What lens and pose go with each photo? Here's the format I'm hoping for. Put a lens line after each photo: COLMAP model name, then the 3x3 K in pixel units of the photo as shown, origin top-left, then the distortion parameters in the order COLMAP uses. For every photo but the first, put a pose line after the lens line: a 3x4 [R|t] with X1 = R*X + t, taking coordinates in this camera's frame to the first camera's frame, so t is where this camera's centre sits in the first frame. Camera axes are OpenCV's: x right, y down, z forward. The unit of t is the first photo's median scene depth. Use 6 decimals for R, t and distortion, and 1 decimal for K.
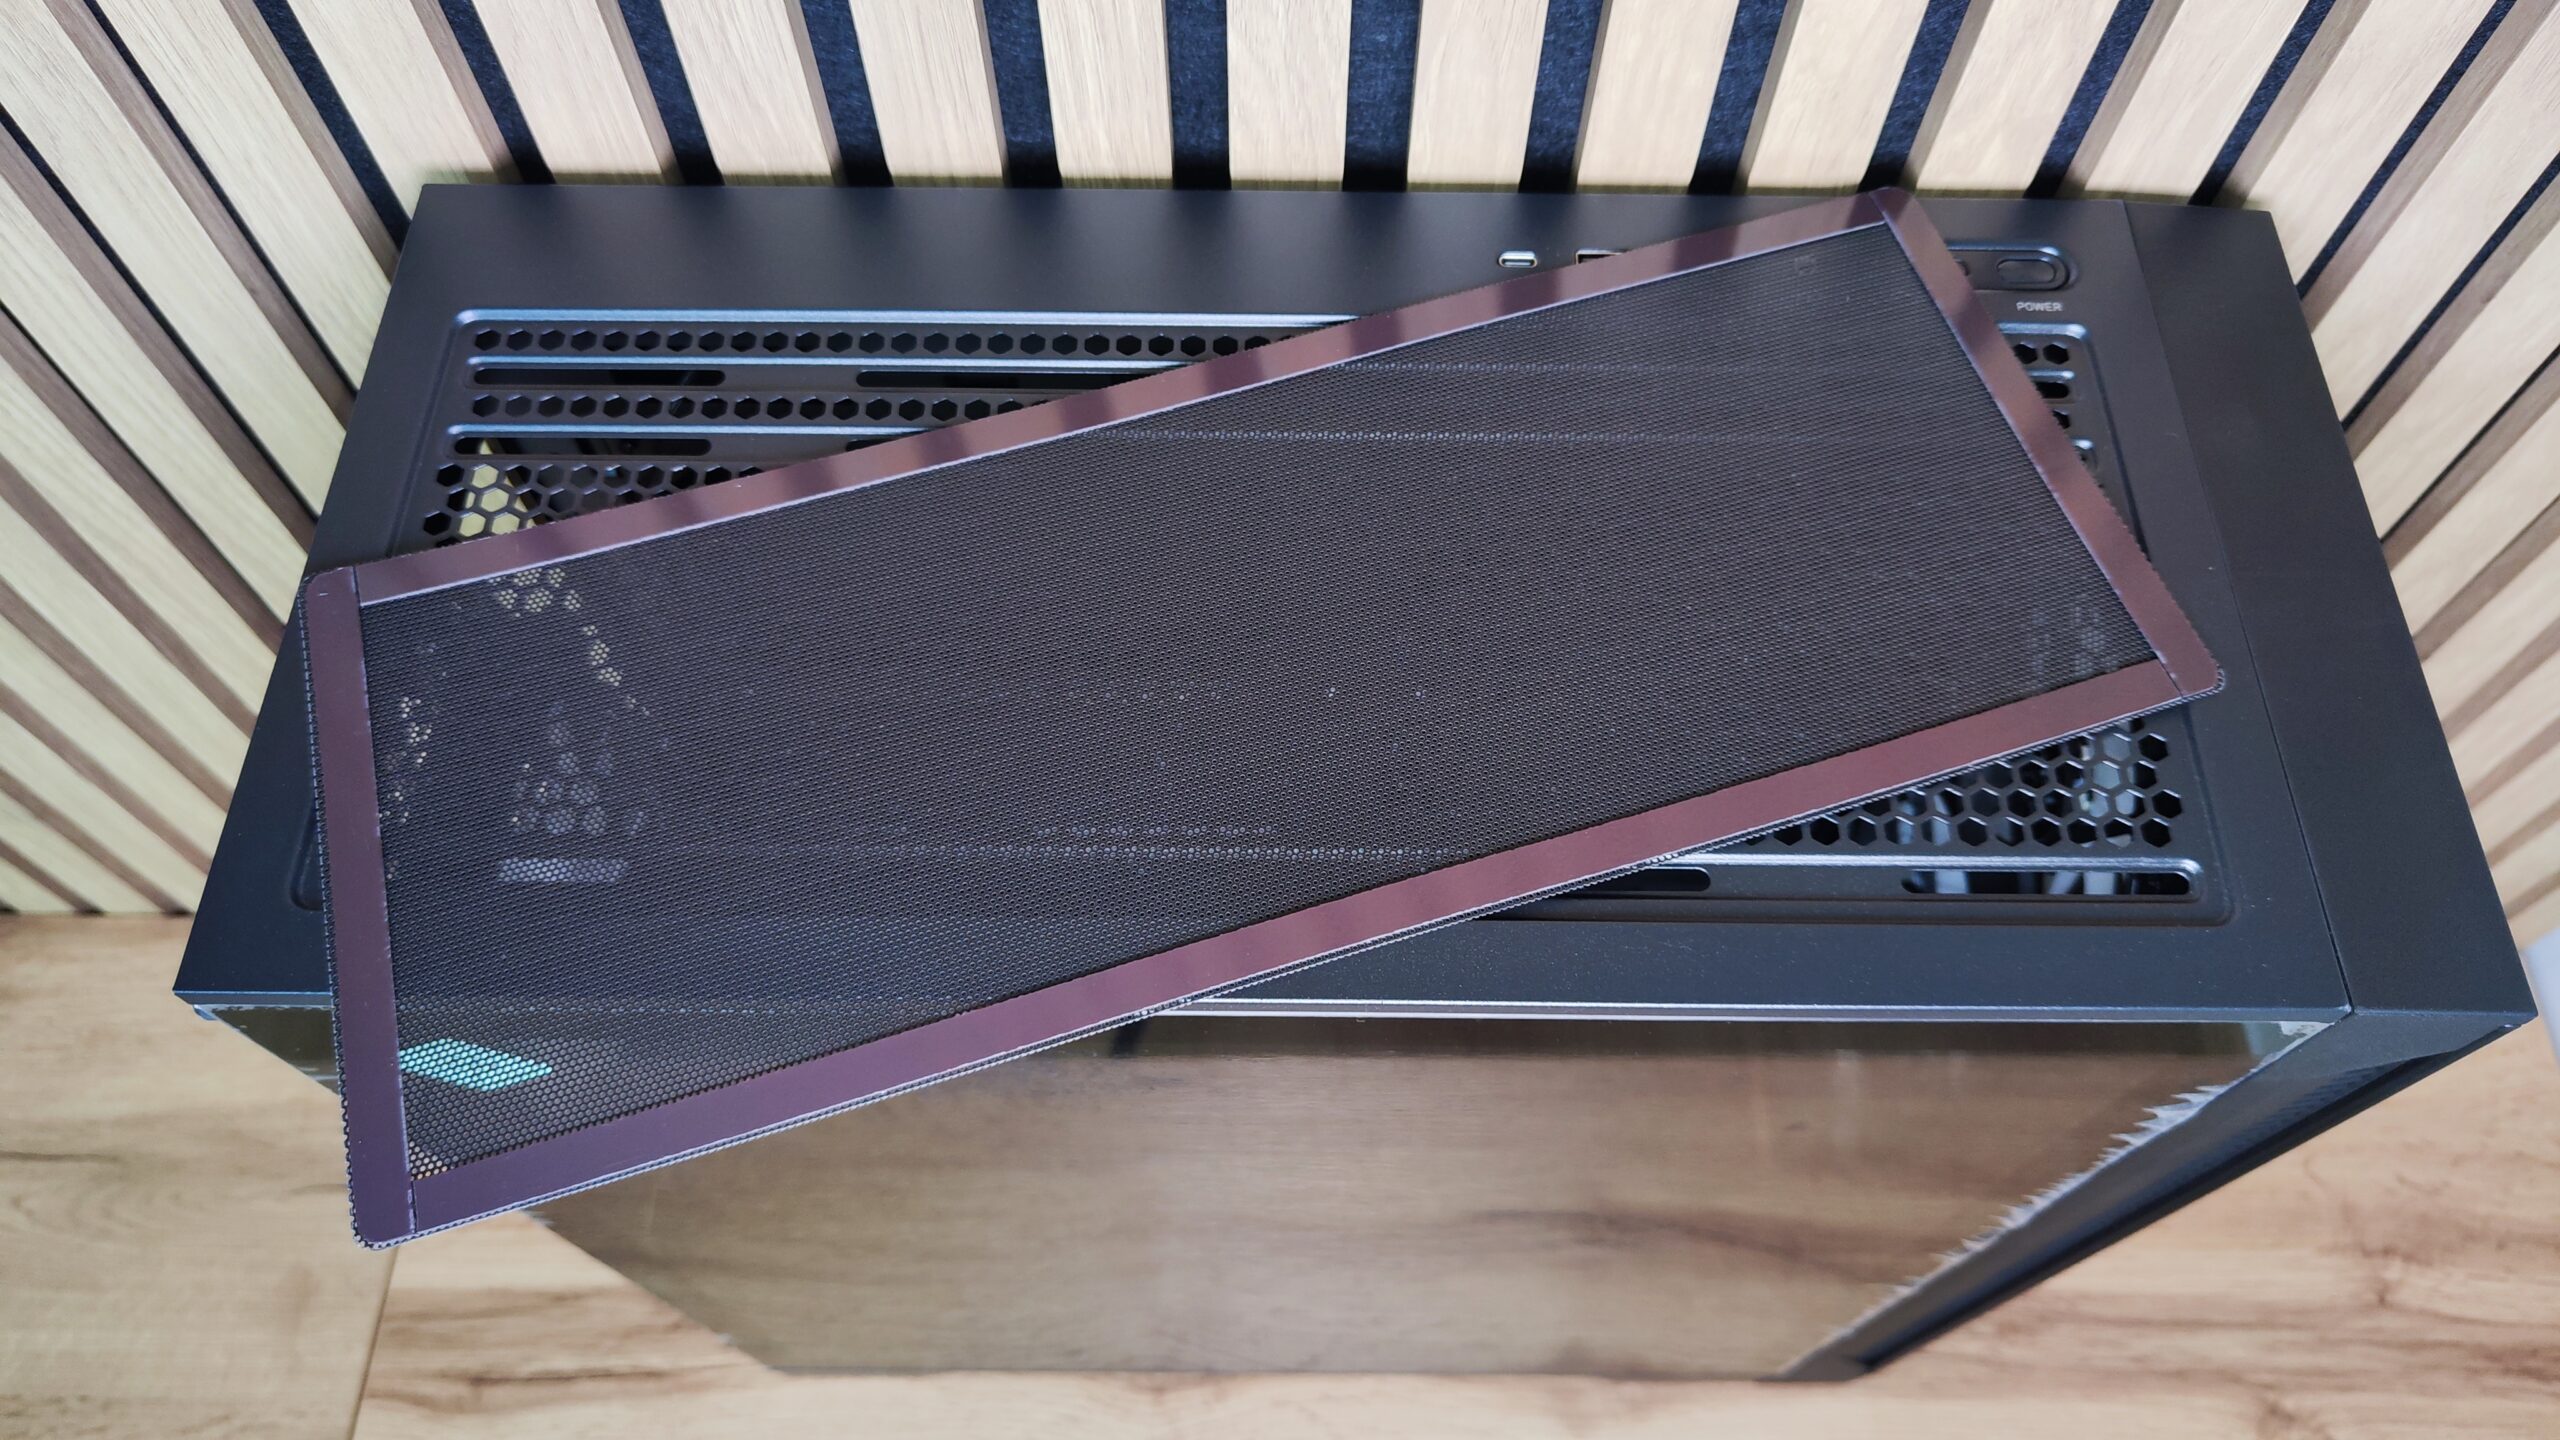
lens RADIAL K [[1820.3, 0, 1267.1], [0, 1820.3, 730.7], [0, 0, 1]] dist [-0.028796, 0.017821]
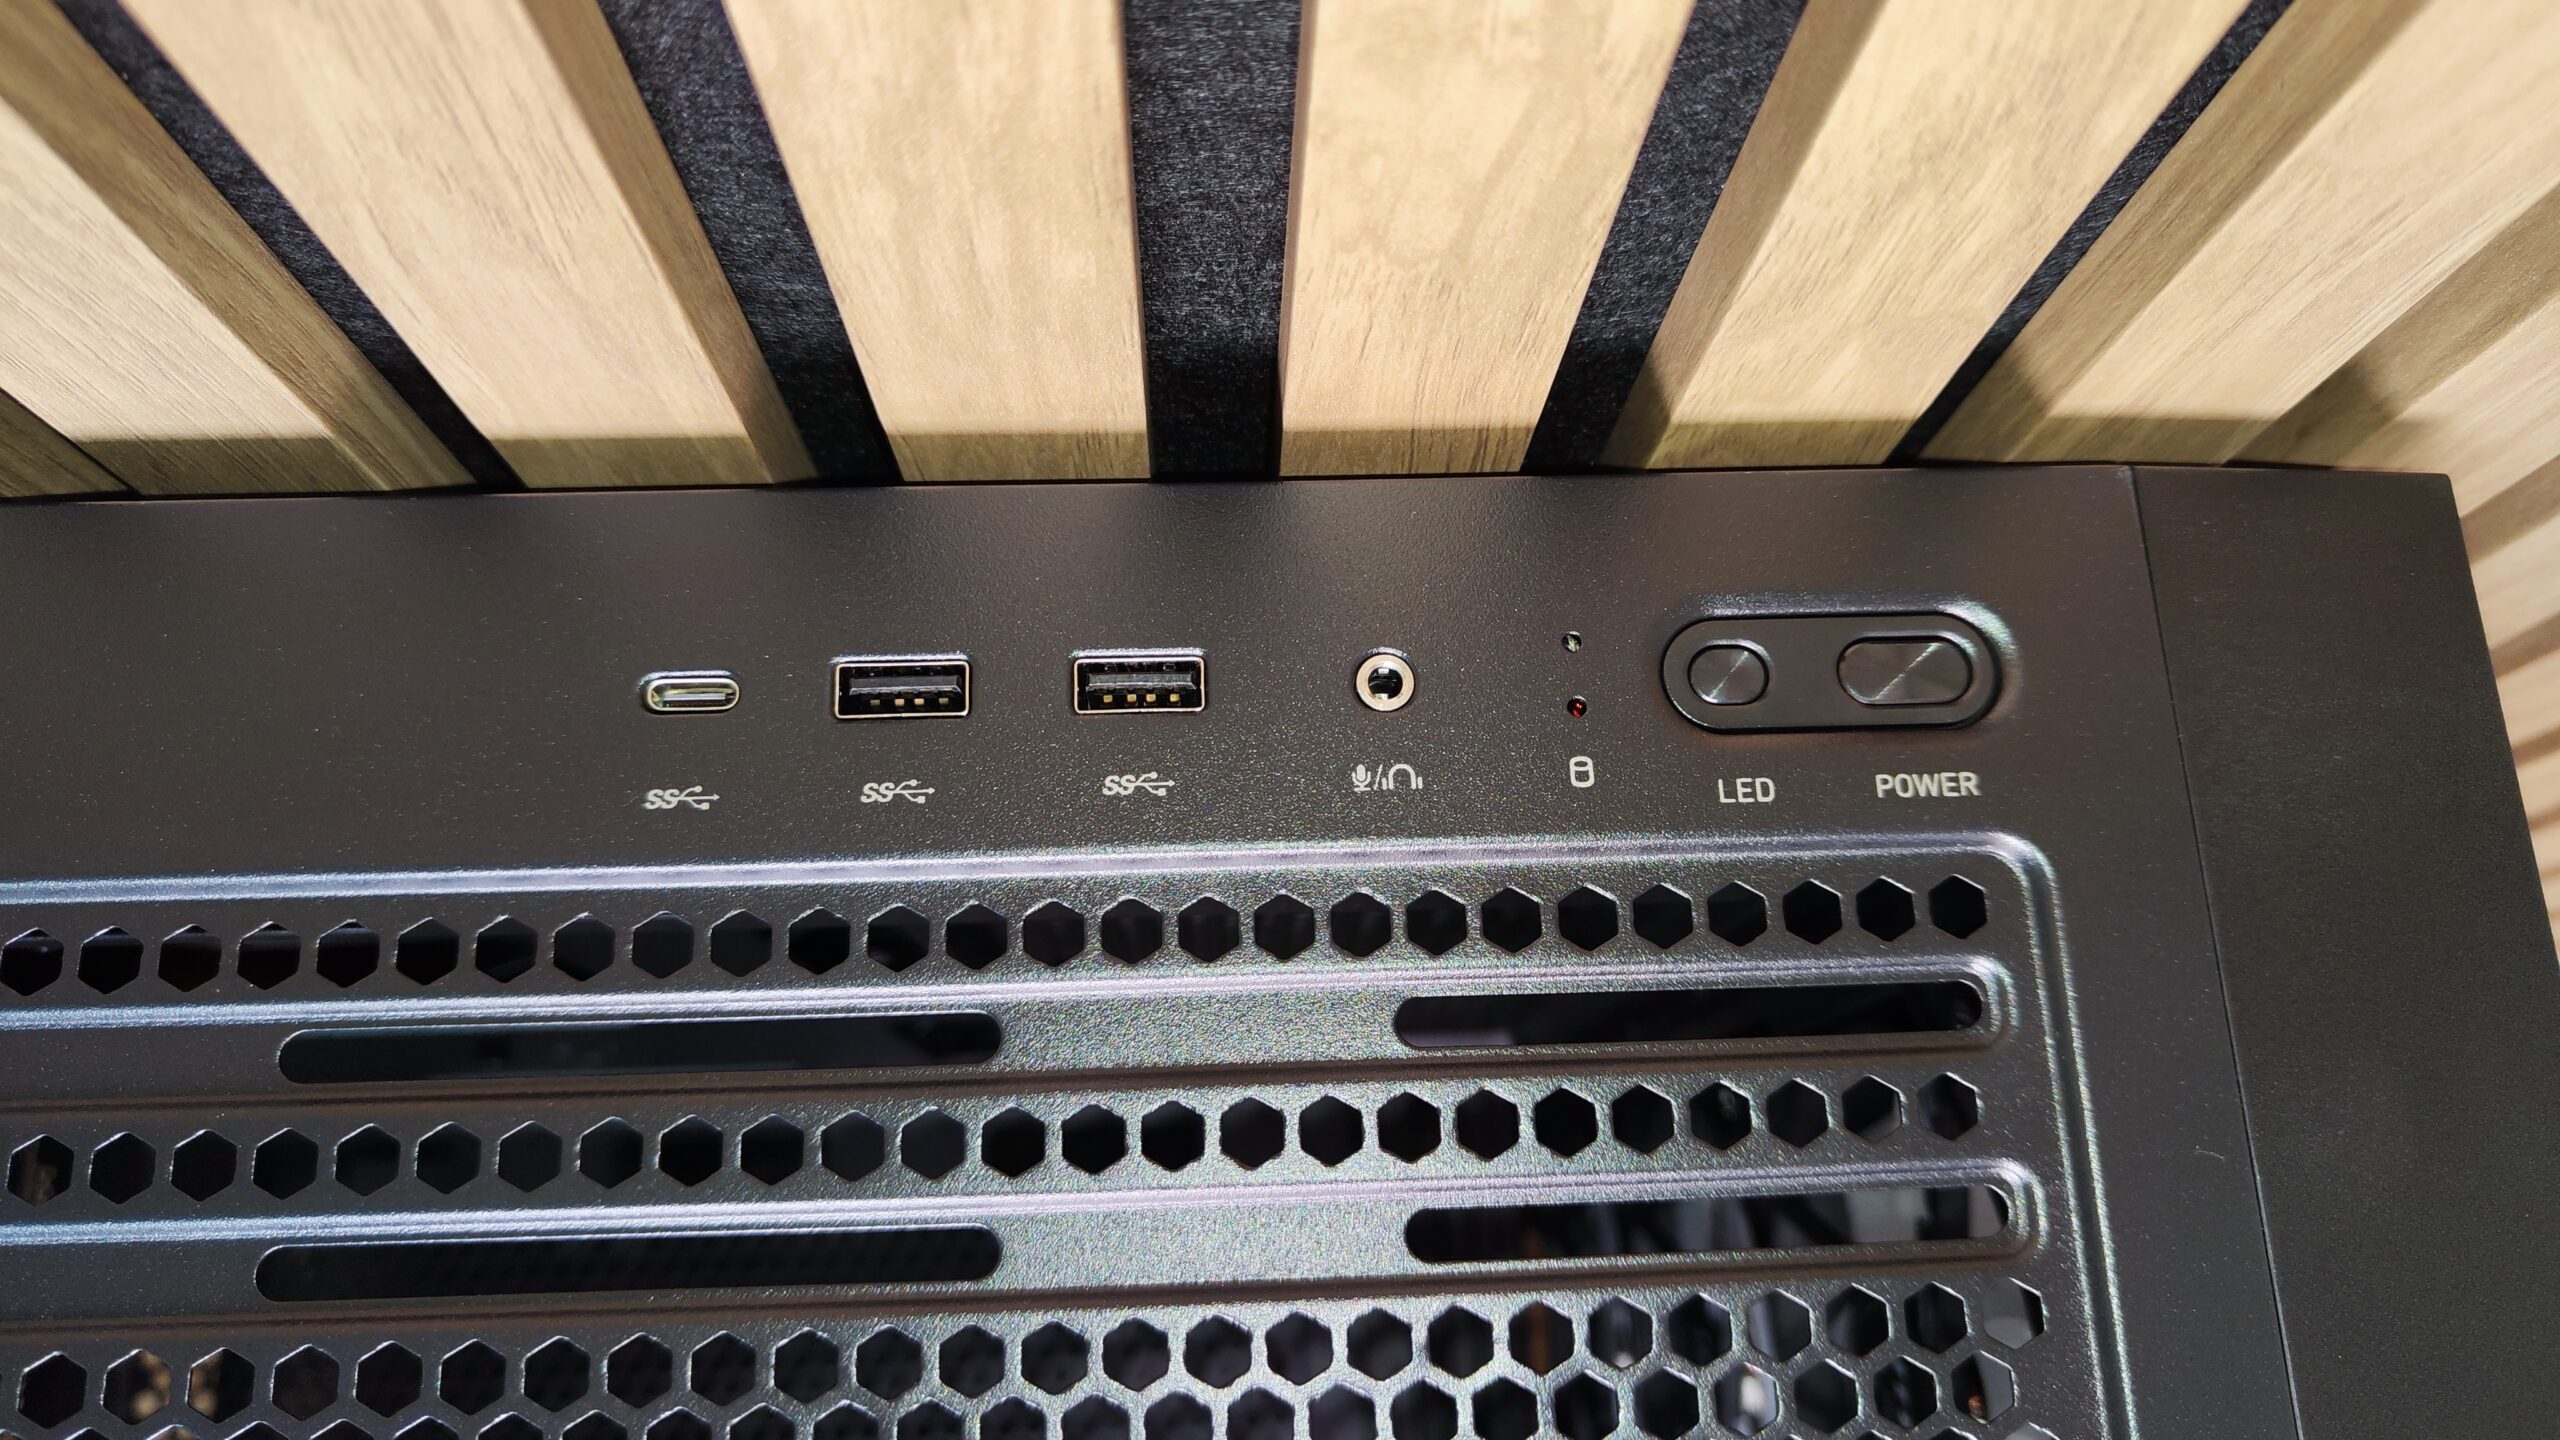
lens RADIAL K [[1820.3, 0, 1310.1], [0, 1820.3, 669.2], [0, 0, 1]] dist [-0.028796, 0.017821]
pose [[0.998069, -0.032778, 0.052766, 0.196066], [0.021909, 0.980611, 0.194737, -0.260808], [-0.058126, -0.193205, 0.979435, 0.448453]]
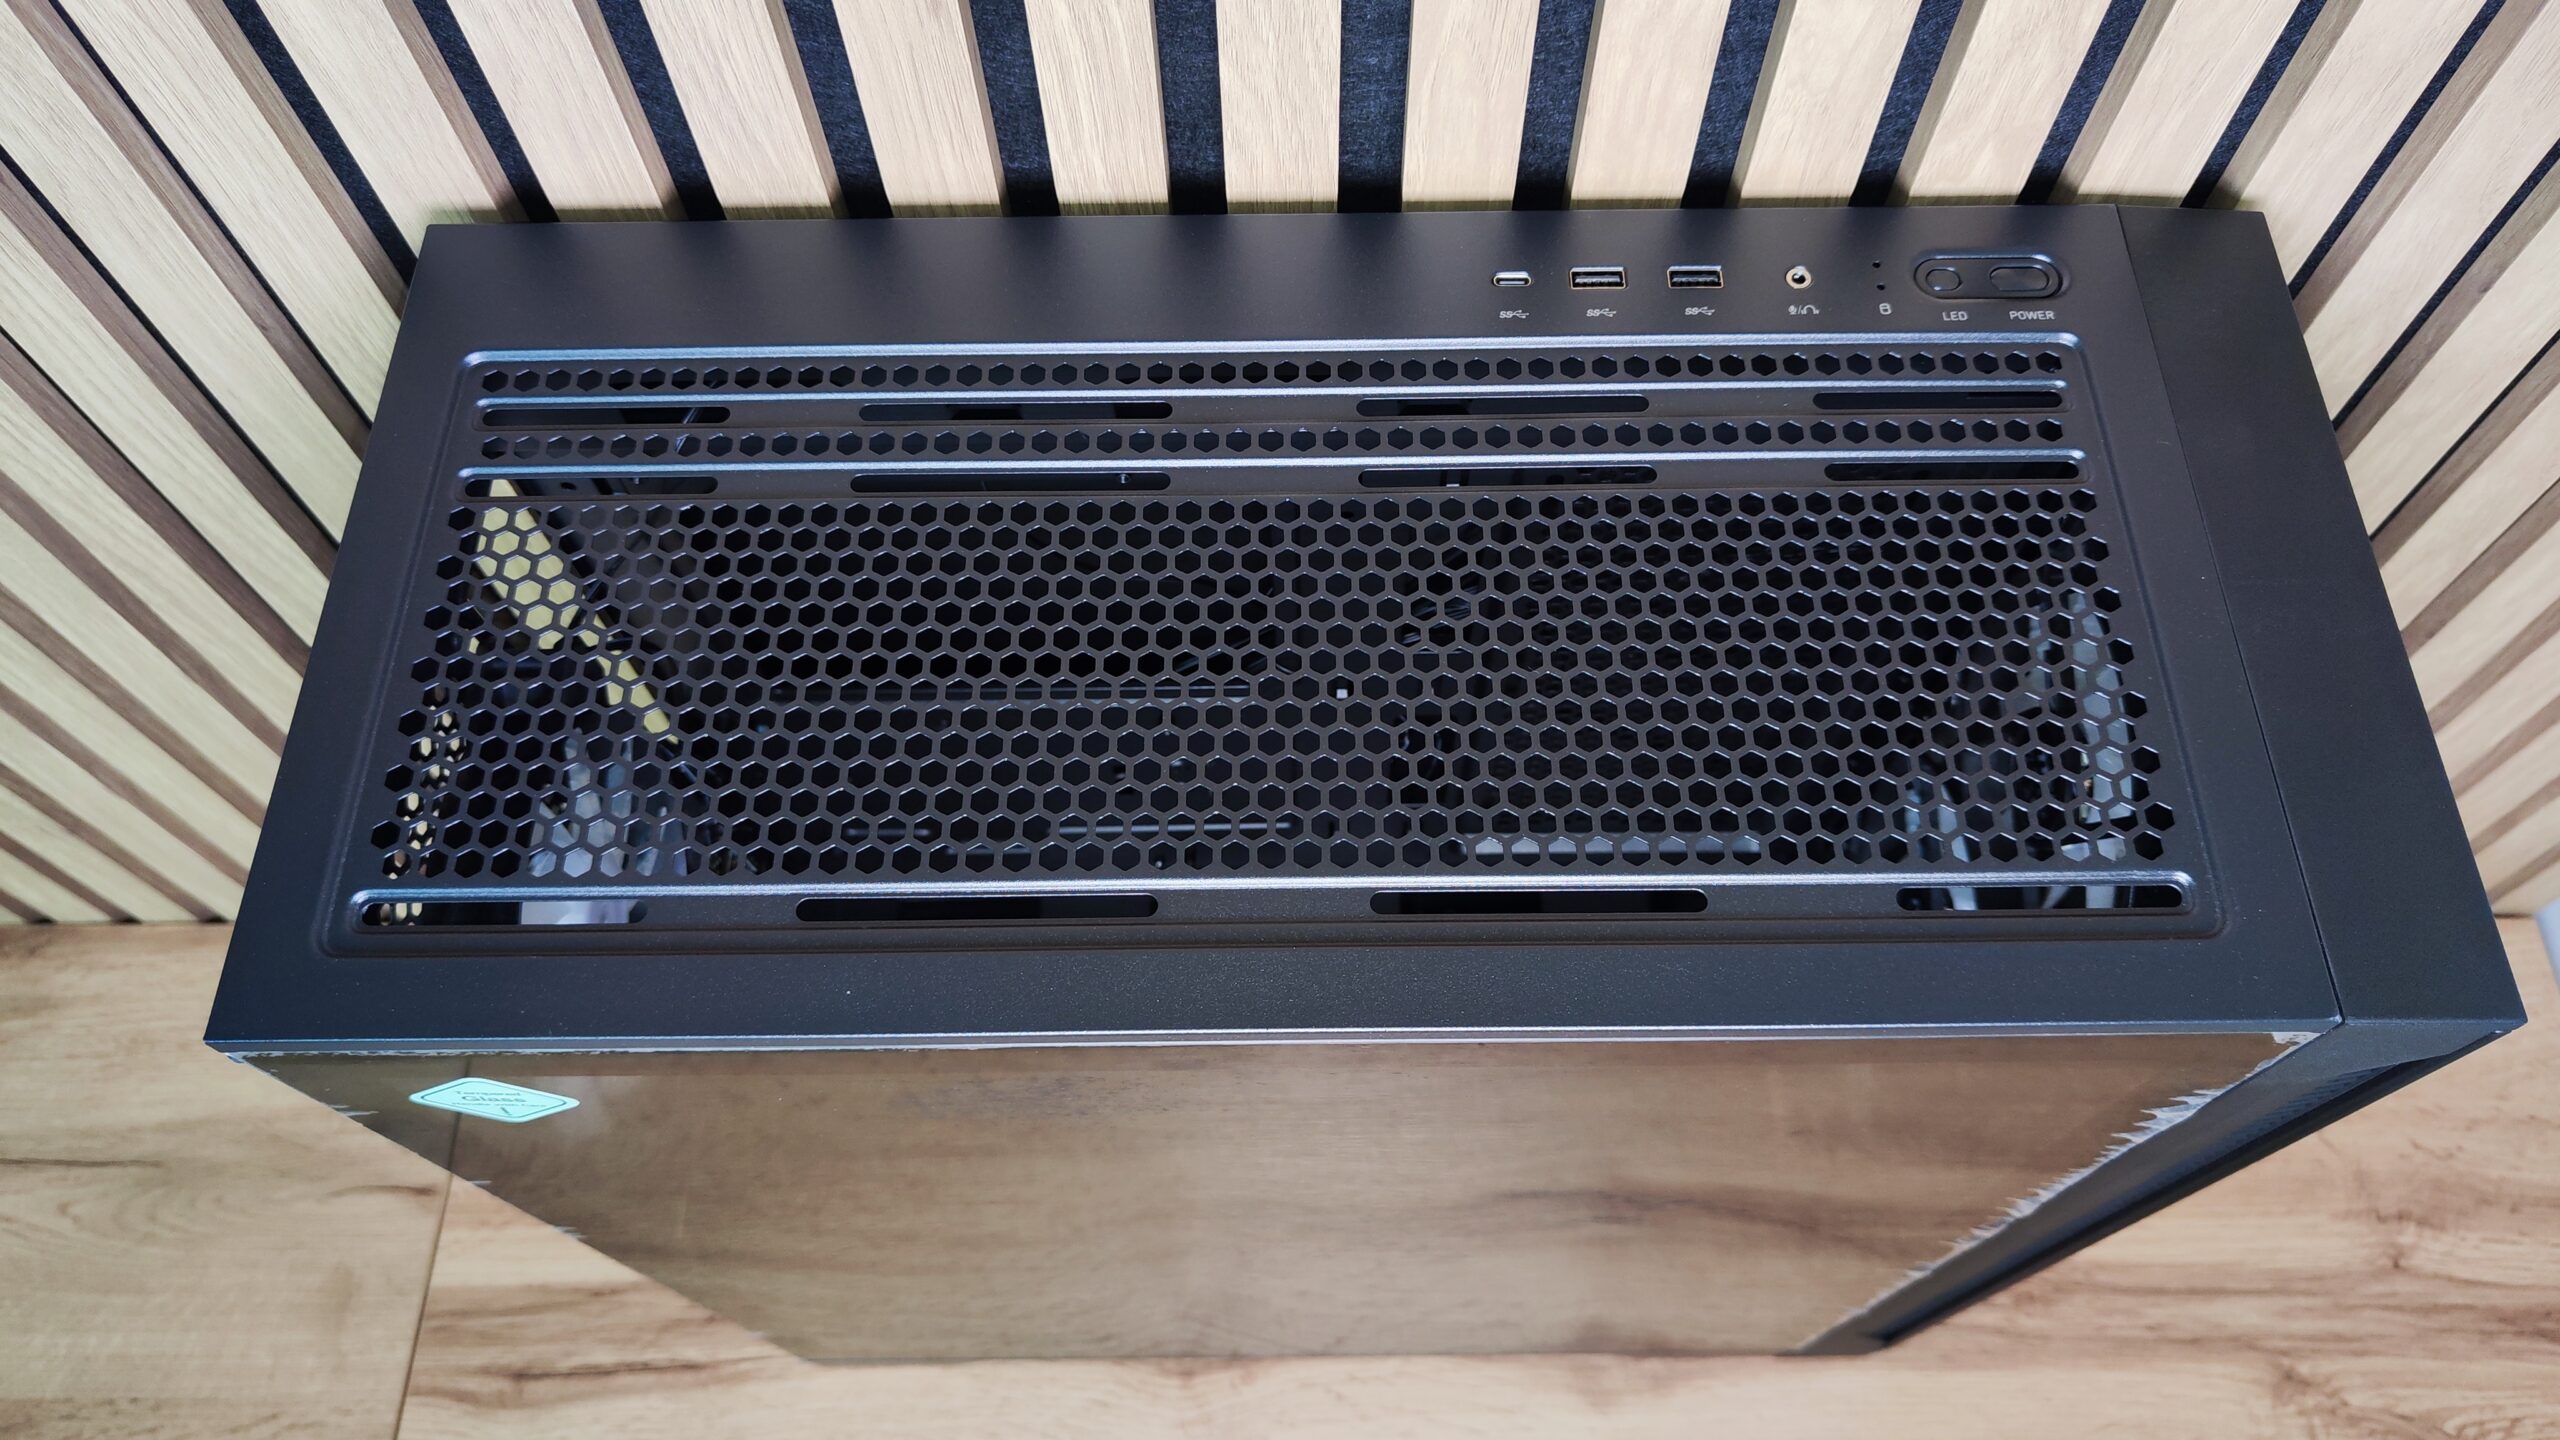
lens RADIAL K [[1820.3, 0, 1276.9], [0, 1820.3, 723.9], [0, 0, 1]] dist [-0.028796, 0.017821]
pose [[0.999770, -0.019649, -0.008541, 0.008683], [0.019830, 0.999570, 0.021600, -0.028222], [0.008112, -0.021765, 0.999730, -0.010238]]
